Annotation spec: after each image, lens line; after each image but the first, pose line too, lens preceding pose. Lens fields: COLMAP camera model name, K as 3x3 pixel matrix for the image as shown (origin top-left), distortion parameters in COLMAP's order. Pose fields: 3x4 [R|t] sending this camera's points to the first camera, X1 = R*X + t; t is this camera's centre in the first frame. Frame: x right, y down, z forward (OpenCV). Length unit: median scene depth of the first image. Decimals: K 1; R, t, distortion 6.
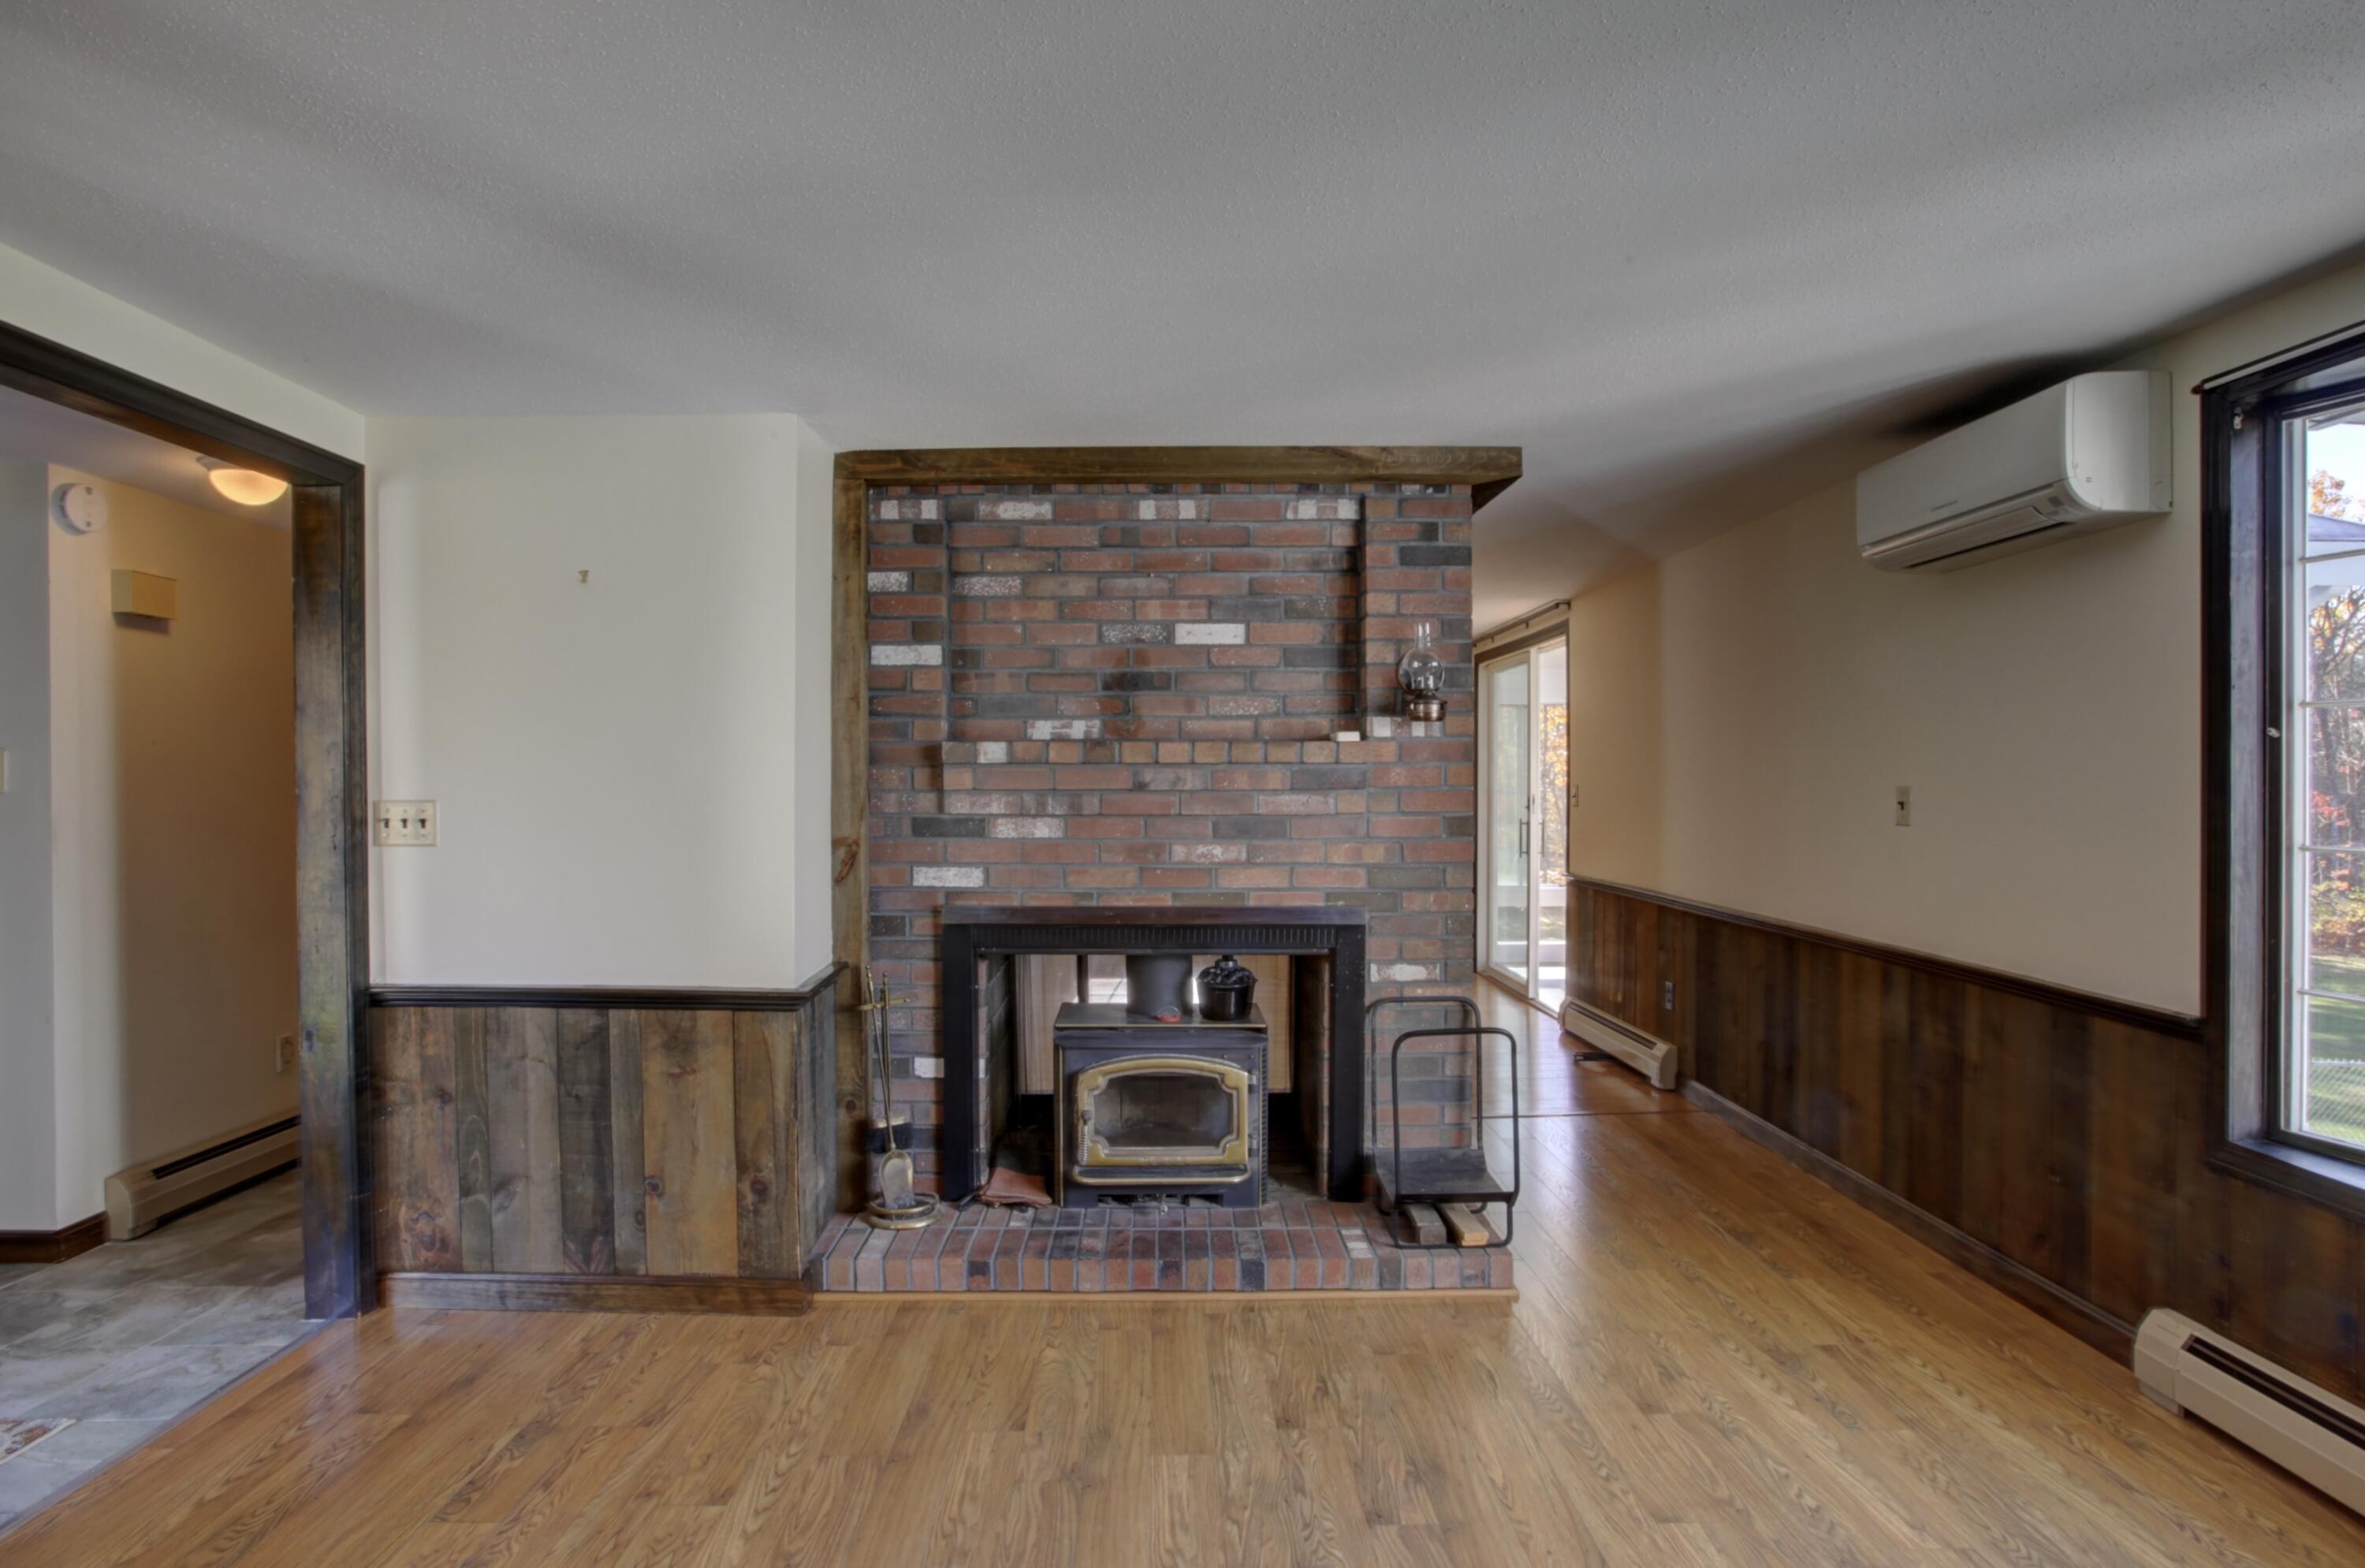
lens RADIAL K [[1256.2, 0, 1177.1], [0, 1256.2, 800.4], [0, 0, 1]] dist [-0.099223, 0.065129]
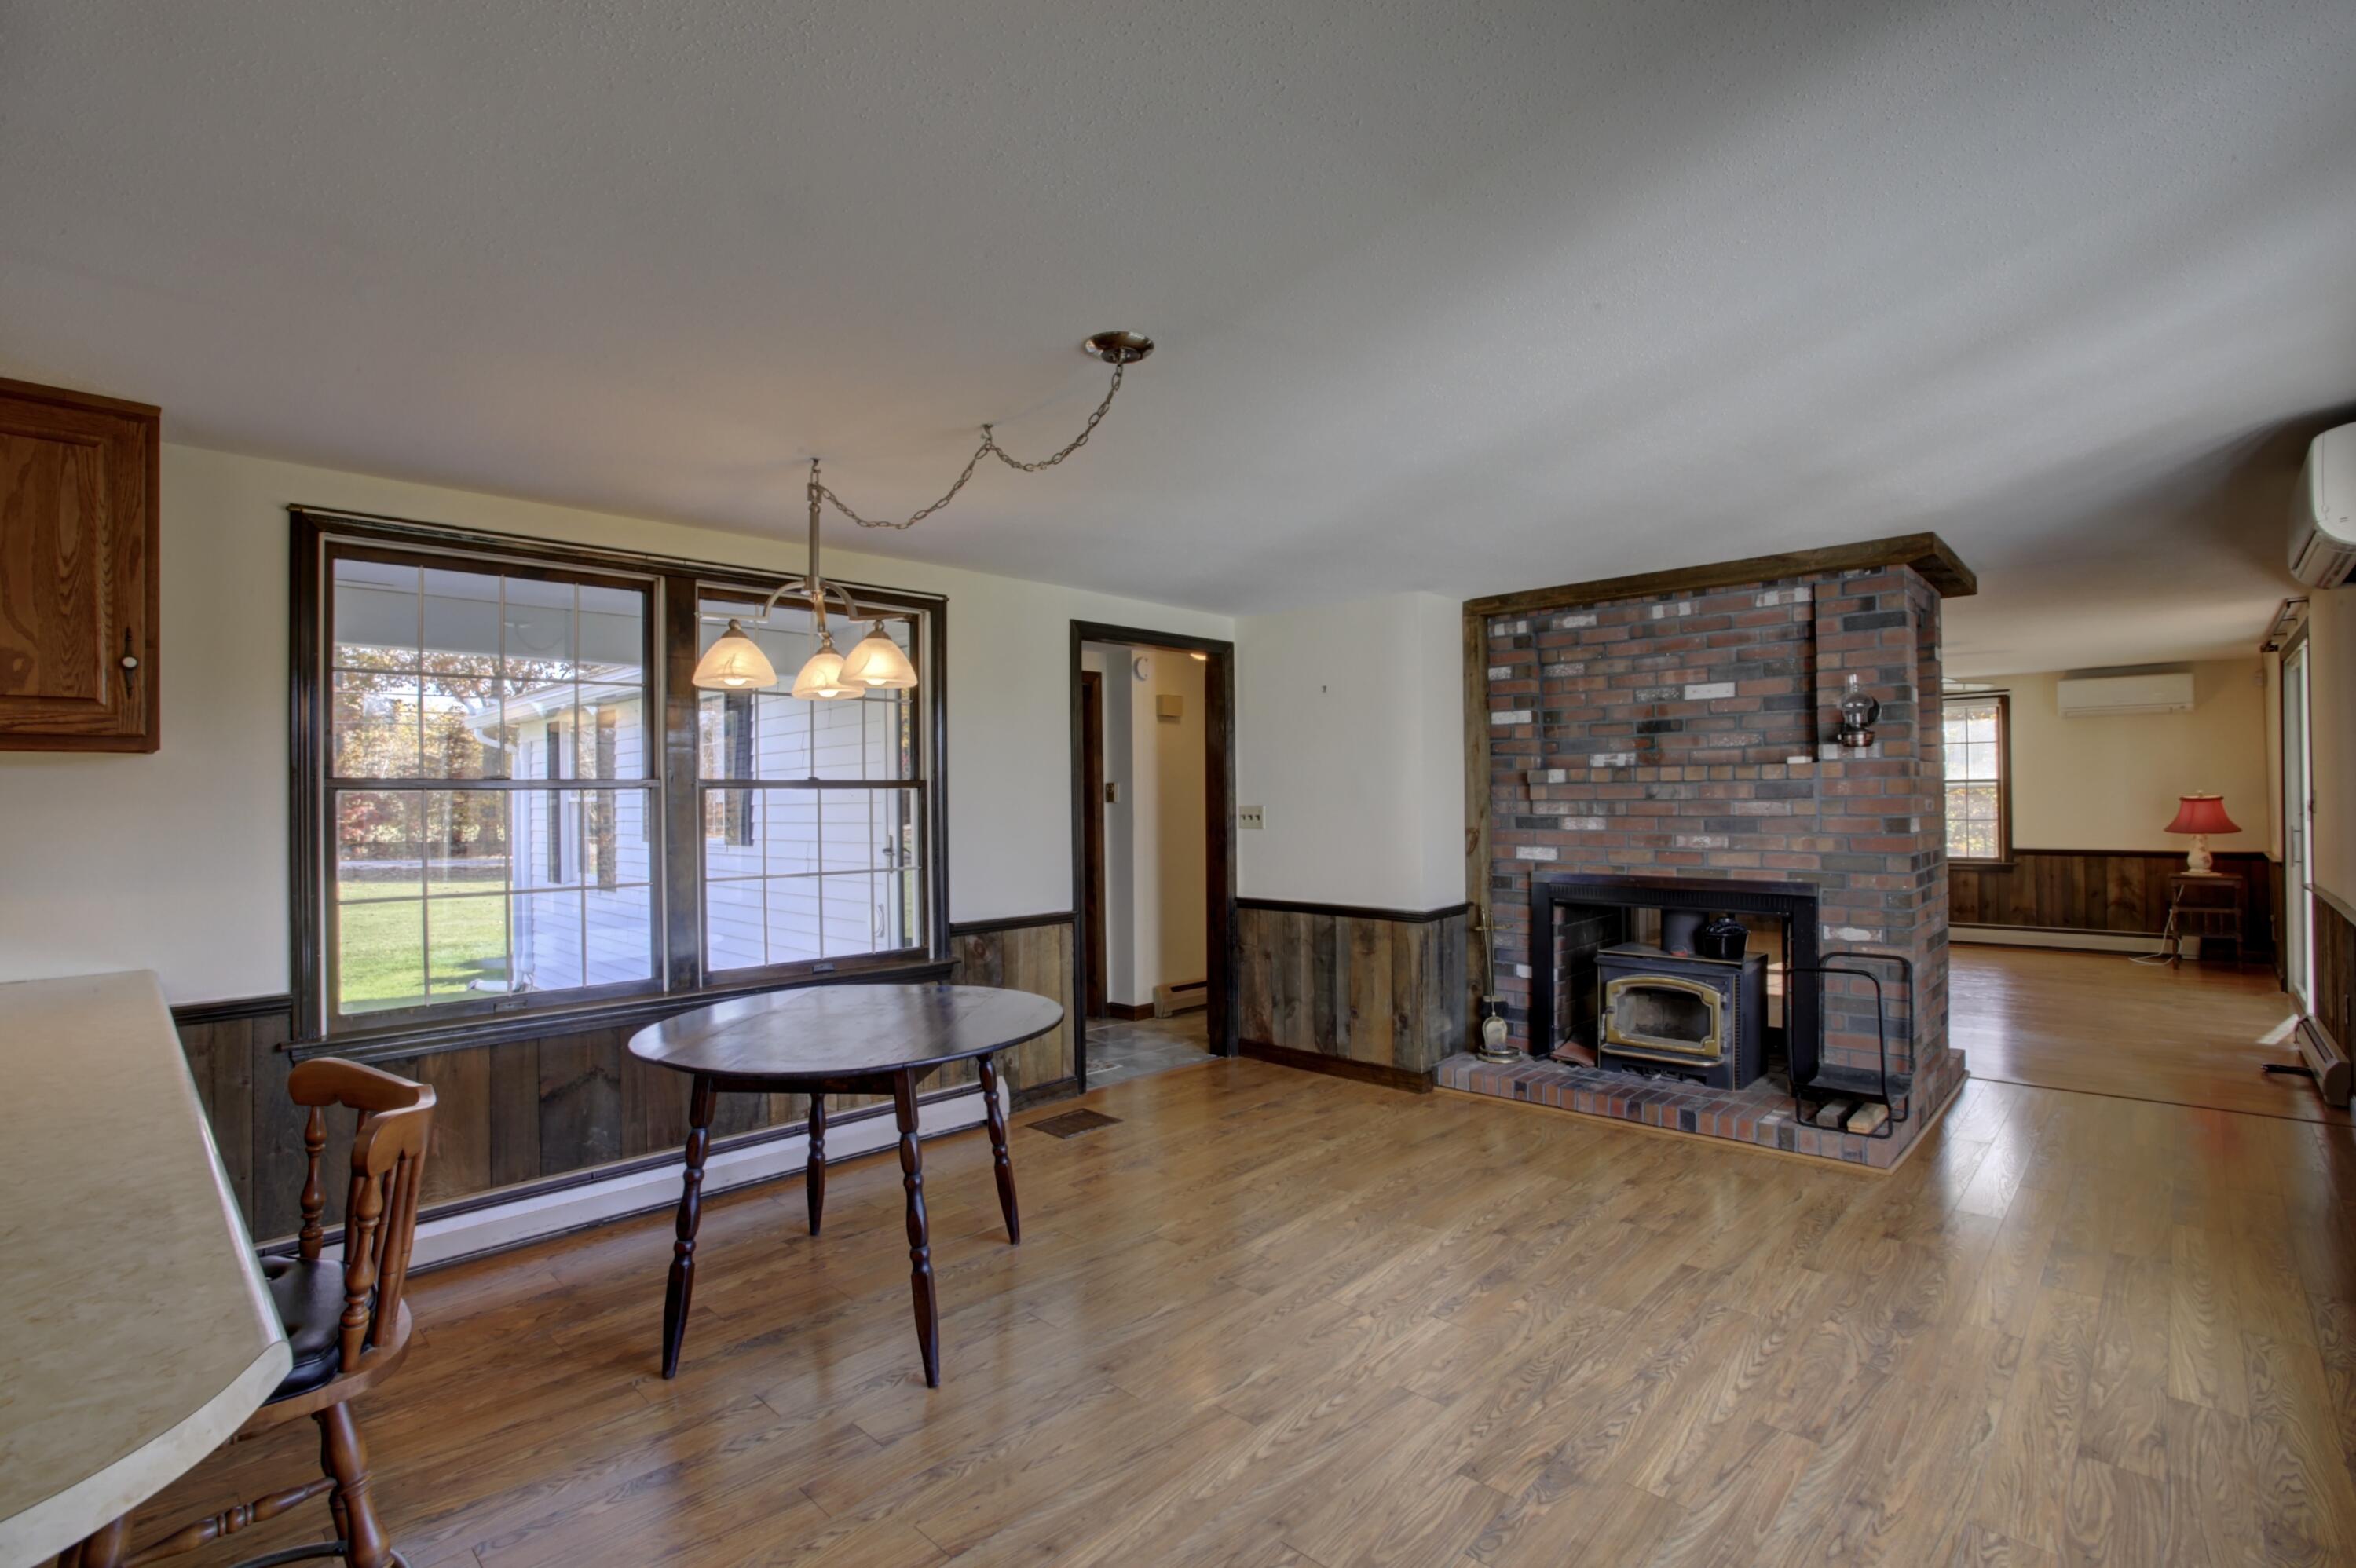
lens RADIAL K [[1092.0, 0, 1204.3], [0, 1092.0, 790.4], [0, 0, 1]] dist [-0.072789, 0.039594]
pose [[0.728803, -0.010341, -0.684645, 0.464544], [-0.000943, 0.999870, -0.016107, 0.002670], [0.684723, 0.012384, 0.728698, -0.313324]]
